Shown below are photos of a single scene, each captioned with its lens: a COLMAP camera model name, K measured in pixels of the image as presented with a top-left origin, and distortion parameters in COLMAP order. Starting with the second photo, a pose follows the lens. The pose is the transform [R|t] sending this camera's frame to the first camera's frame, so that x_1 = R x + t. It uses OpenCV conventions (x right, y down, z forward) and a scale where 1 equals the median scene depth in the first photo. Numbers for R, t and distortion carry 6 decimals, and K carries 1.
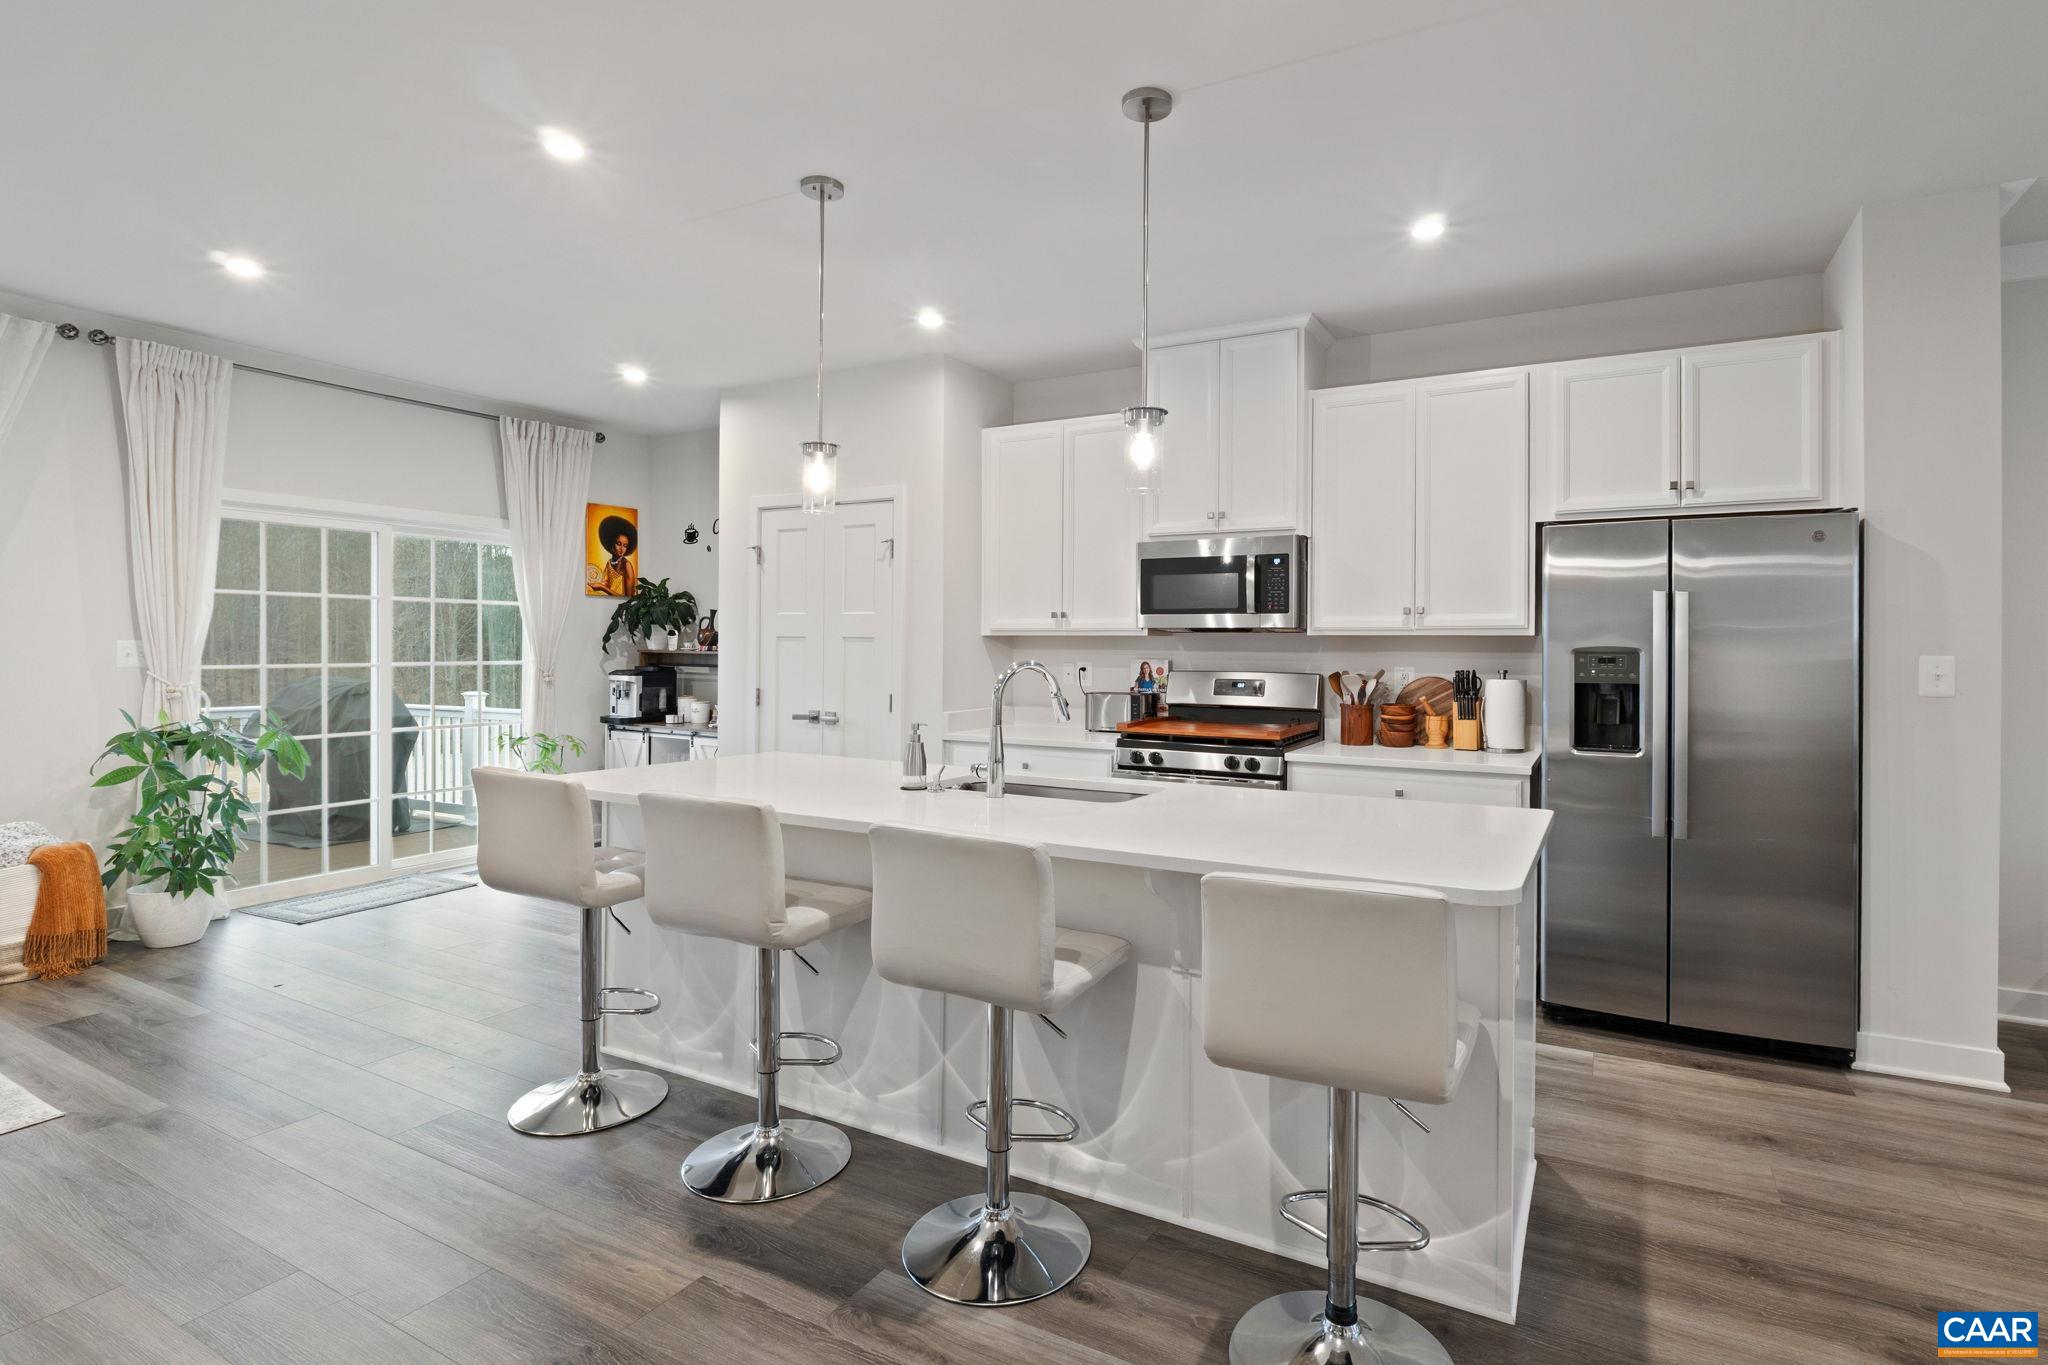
lens RADIAL K [[921.2, 0, 1025.2], [0, 921.2, 641.7], [0, 0, 1]] dist [-0.000856, 0.000063]
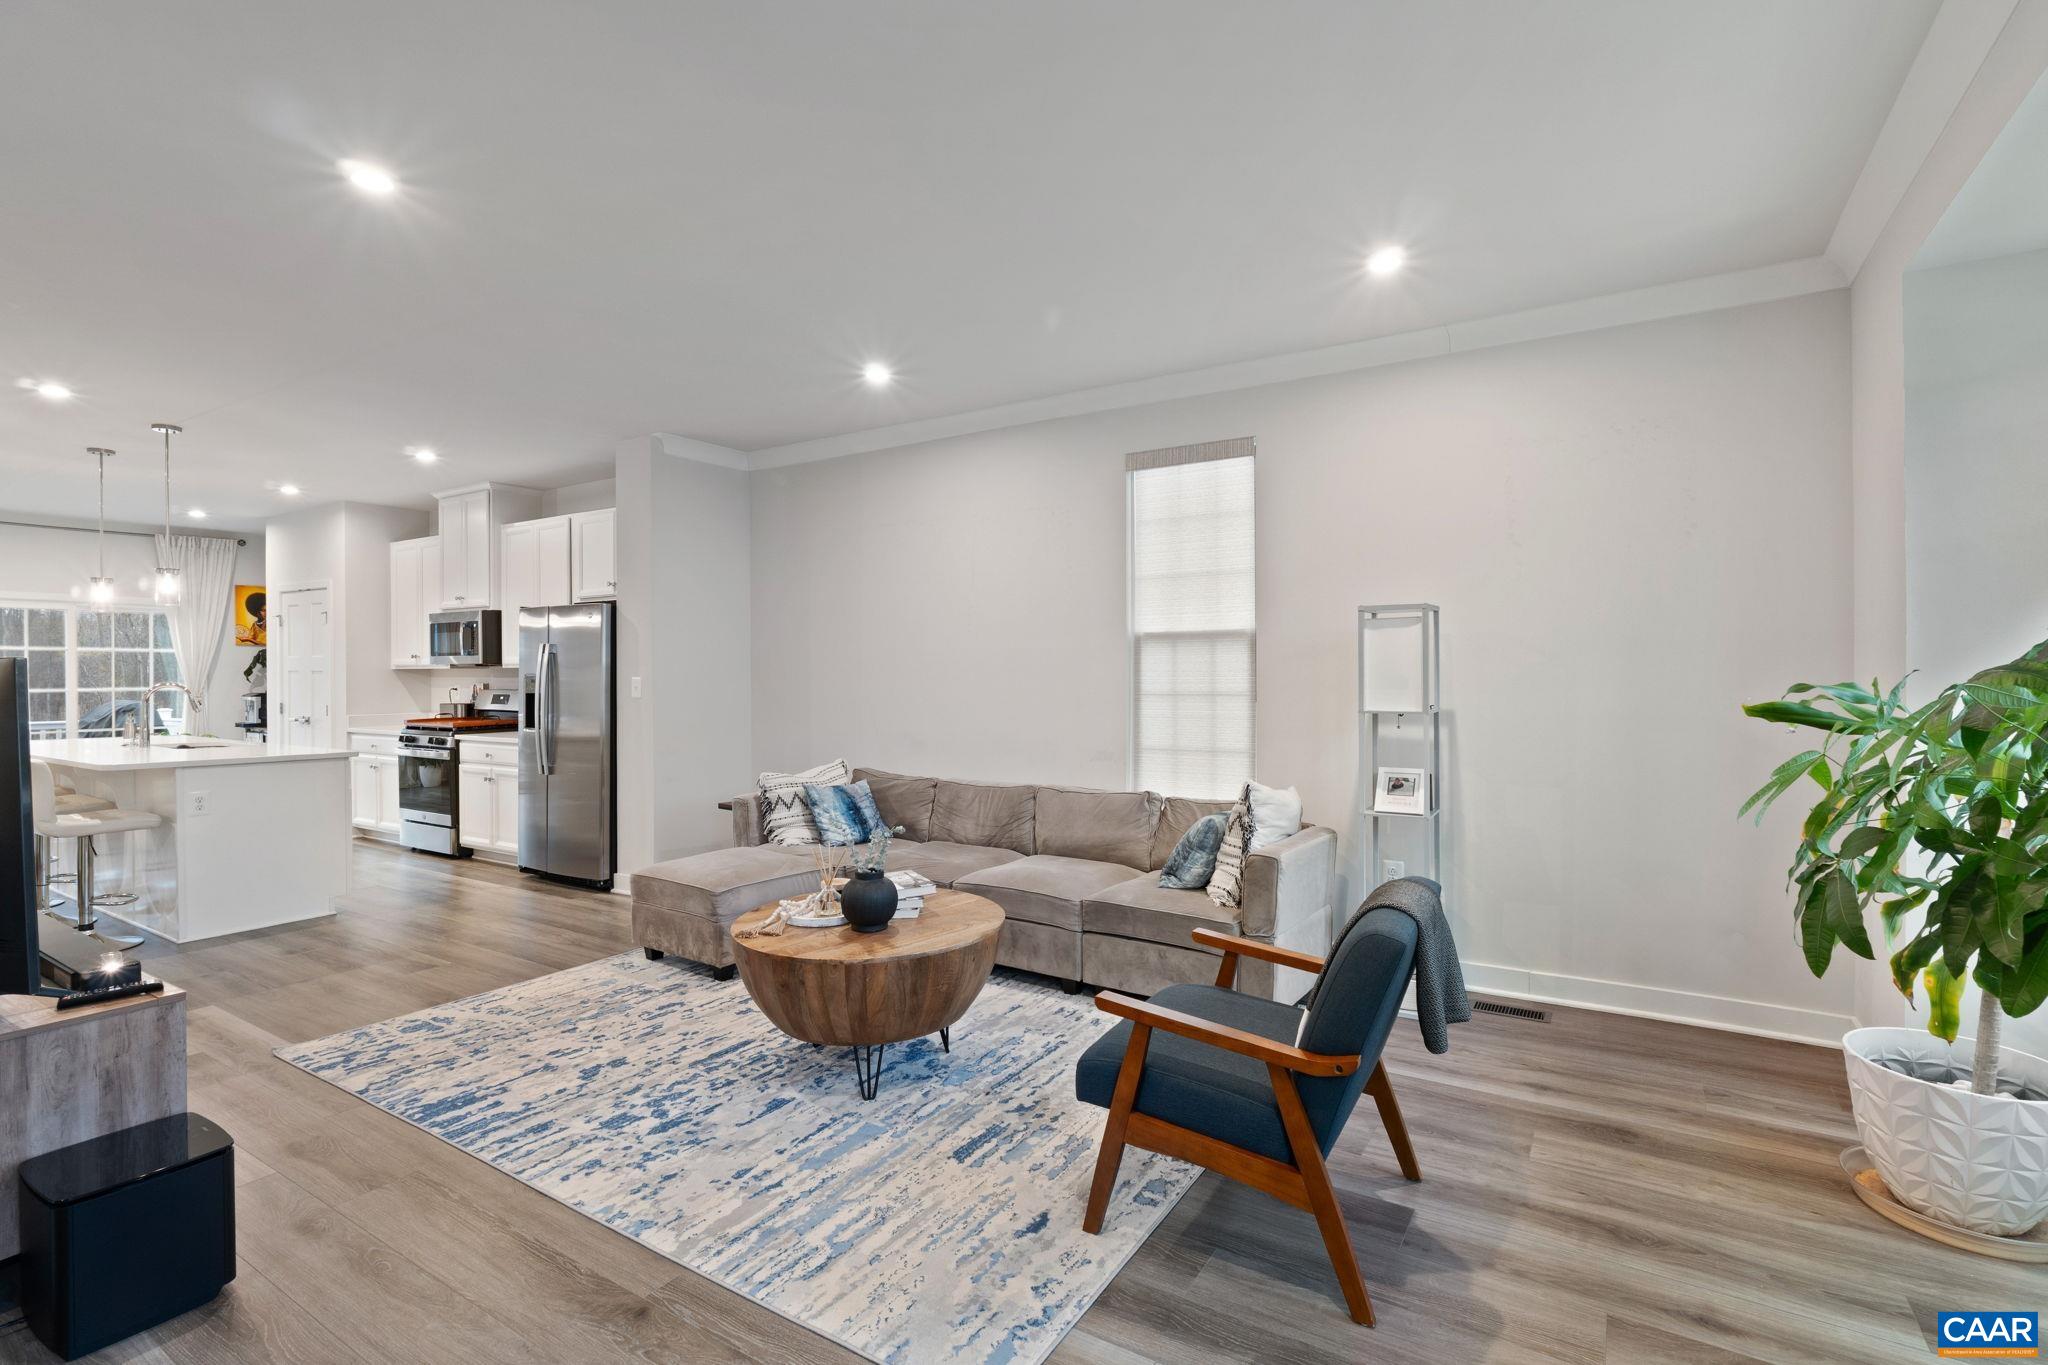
lens RADIAL K [[891.7, 0, 1022.8], [0, 891.7, 660.1], [0, 0, 1]] dist [-0.002133, -0.000360]
pose [[0.997709, -0.015840, -0.065767, 1.183409], [0.015754, 0.999874, -0.001827, -0.002317], [0.065788, 0.000787, 0.997833, -0.505342]]
